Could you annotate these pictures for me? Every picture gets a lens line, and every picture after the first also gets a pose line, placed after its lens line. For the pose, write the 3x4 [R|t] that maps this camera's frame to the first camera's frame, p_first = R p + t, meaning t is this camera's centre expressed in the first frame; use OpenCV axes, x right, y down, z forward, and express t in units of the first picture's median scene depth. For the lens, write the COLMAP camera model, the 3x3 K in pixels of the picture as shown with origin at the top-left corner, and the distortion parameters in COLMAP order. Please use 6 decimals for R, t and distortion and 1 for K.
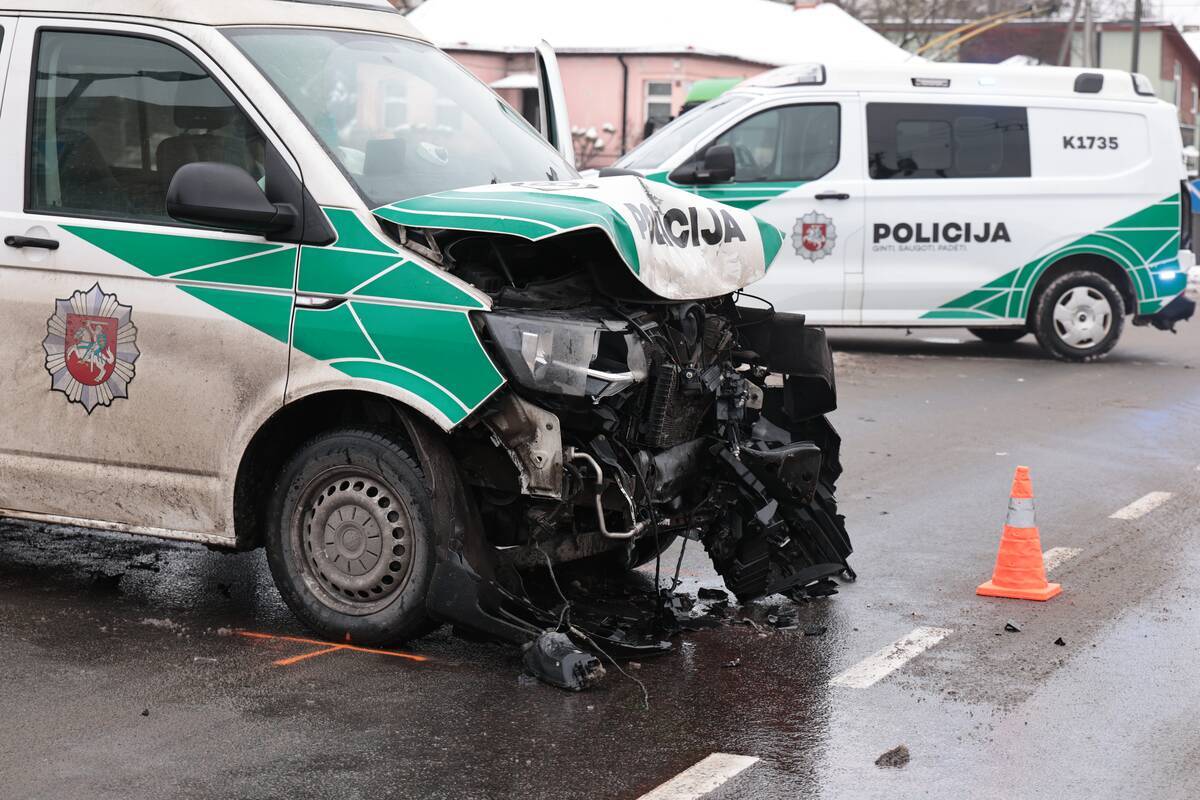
lens RADIAL K [[2758.7, 0, 600.0], [0, 2758.7, 400.0], [0, 0, 1]] dist [-0.040688, -0.838929]
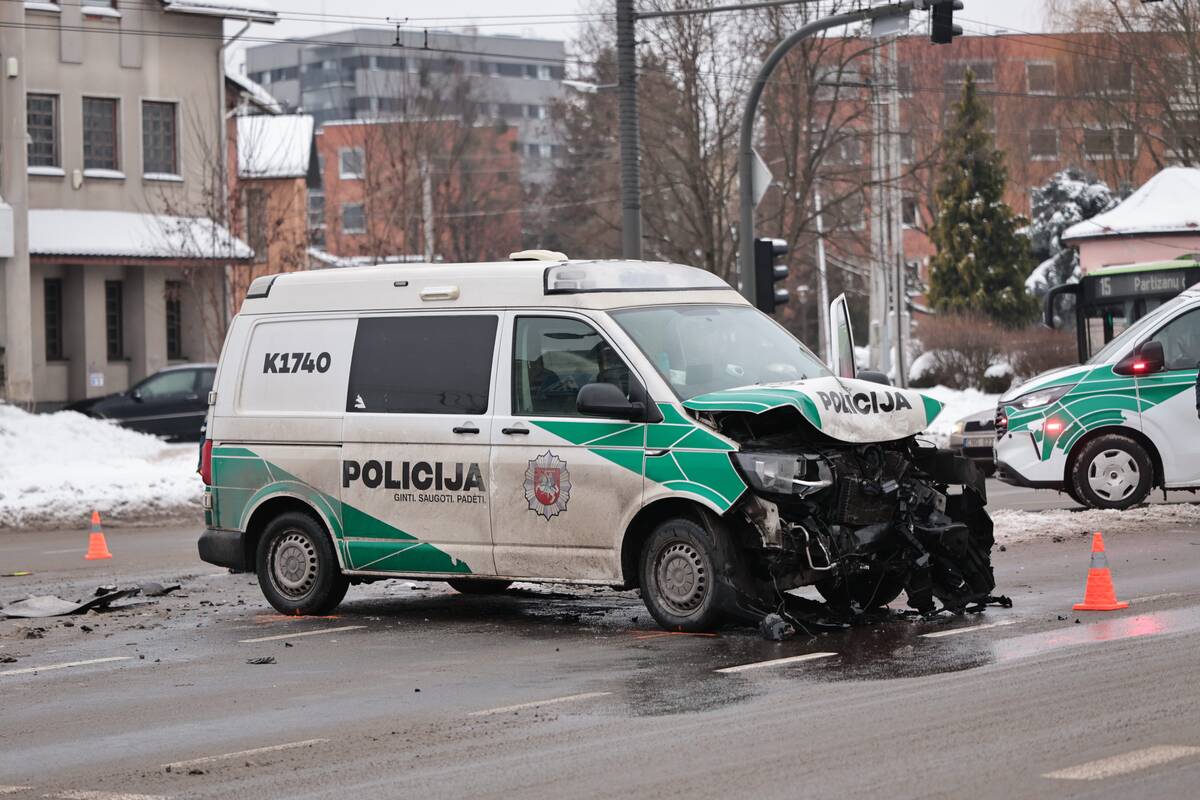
lens RADIAL K [[3594.7, 0, 600.0], [0, 3594.7, 400.0], [0, 0, 1]] dist [-0.186886, -0.060720]
pose [[0.966568, -0.059265, -0.249466, 0.473031], [0.039597, 0.995751, -0.083136, 0.130742], [0.253333, 0.070478, 0.964808, -1.384315]]
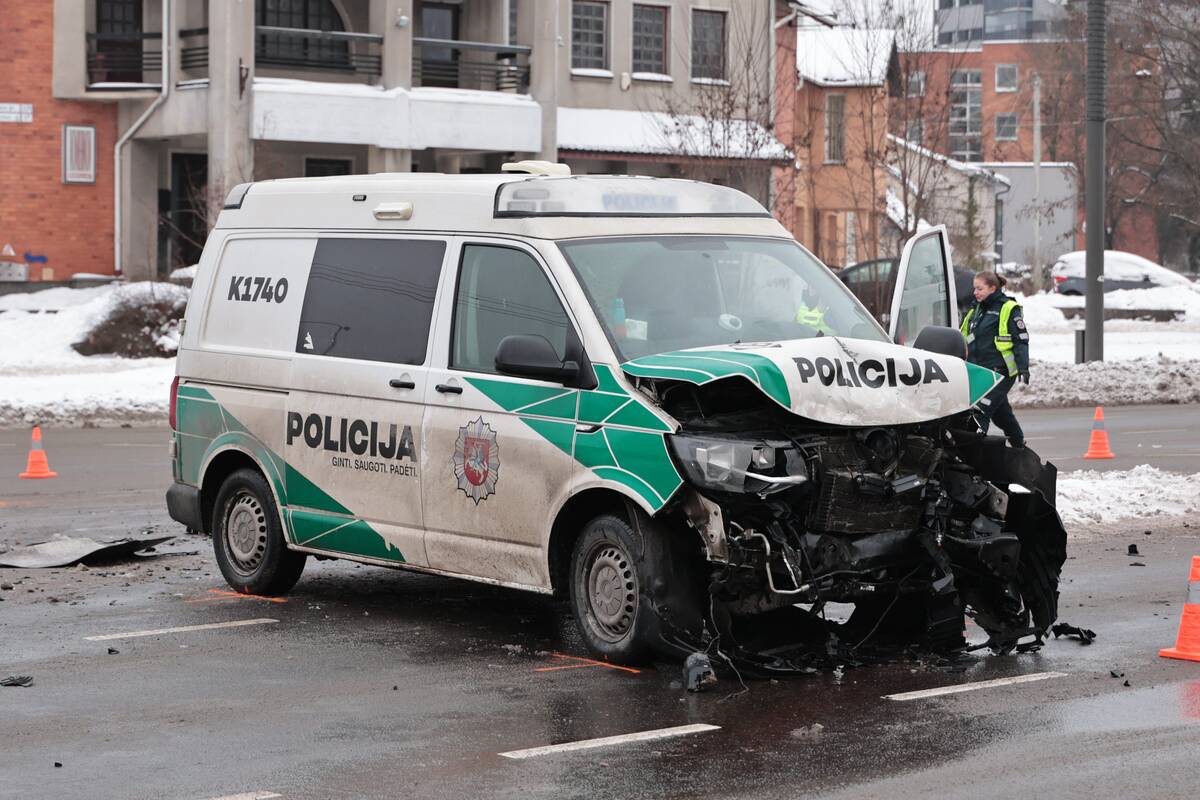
lens RADIAL K [[3041.5, 0, 600.0], [0, 3041.5, 400.0], [0, 0, 1]] dist [-0.045068, -0.023844]
pose [[0.890511, -0.008749, -0.454878, 0.628472], [-0.013835, 0.998832, -0.046296, 0.023988], [0.454752, 0.047520, 0.889349, -0.431767]]
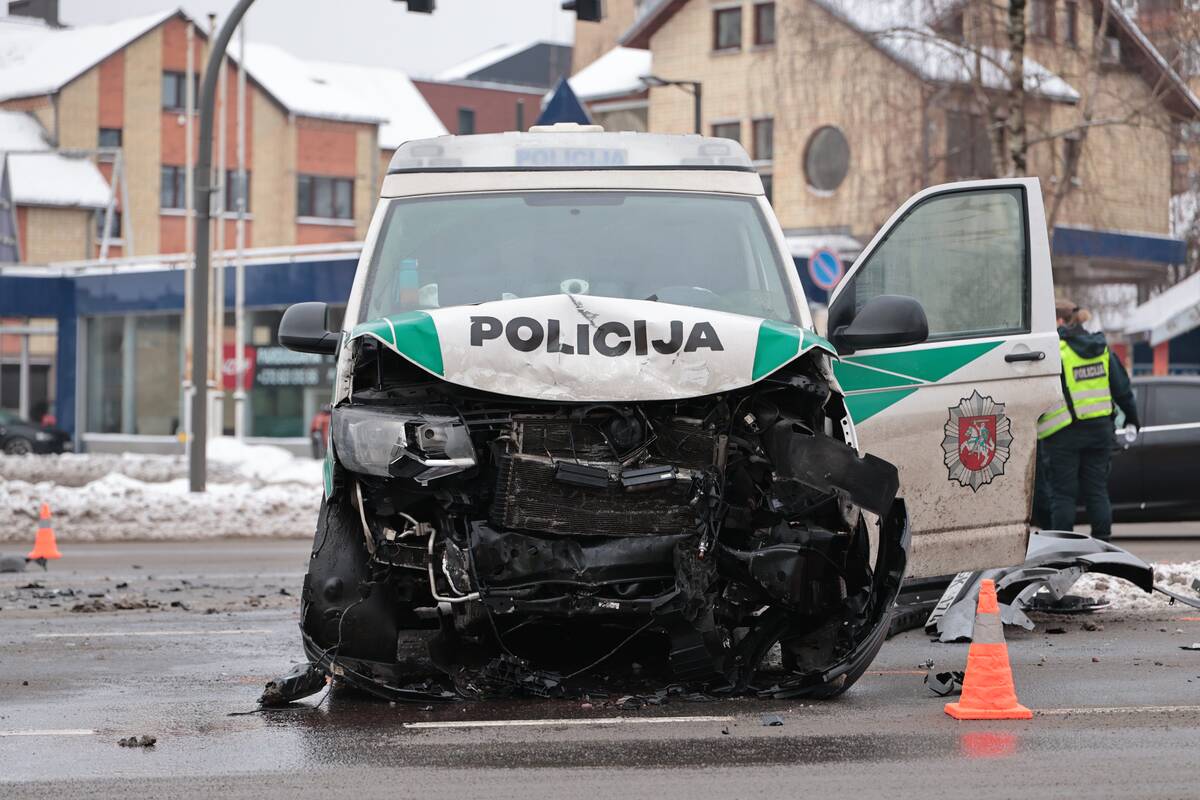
lens RADIAL K [[2950.3, 0, 600.0], [0, 2950.3, 400.0], [0, 0, 1]] dist [-0.058005, -0.365663]
pose [[0.461222, -0.032734, -0.886681, 1.137859], [-0.060530, 0.995830, -0.068249, 0.046007], [0.885217, 0.085149, 0.457318, 0.477098]]
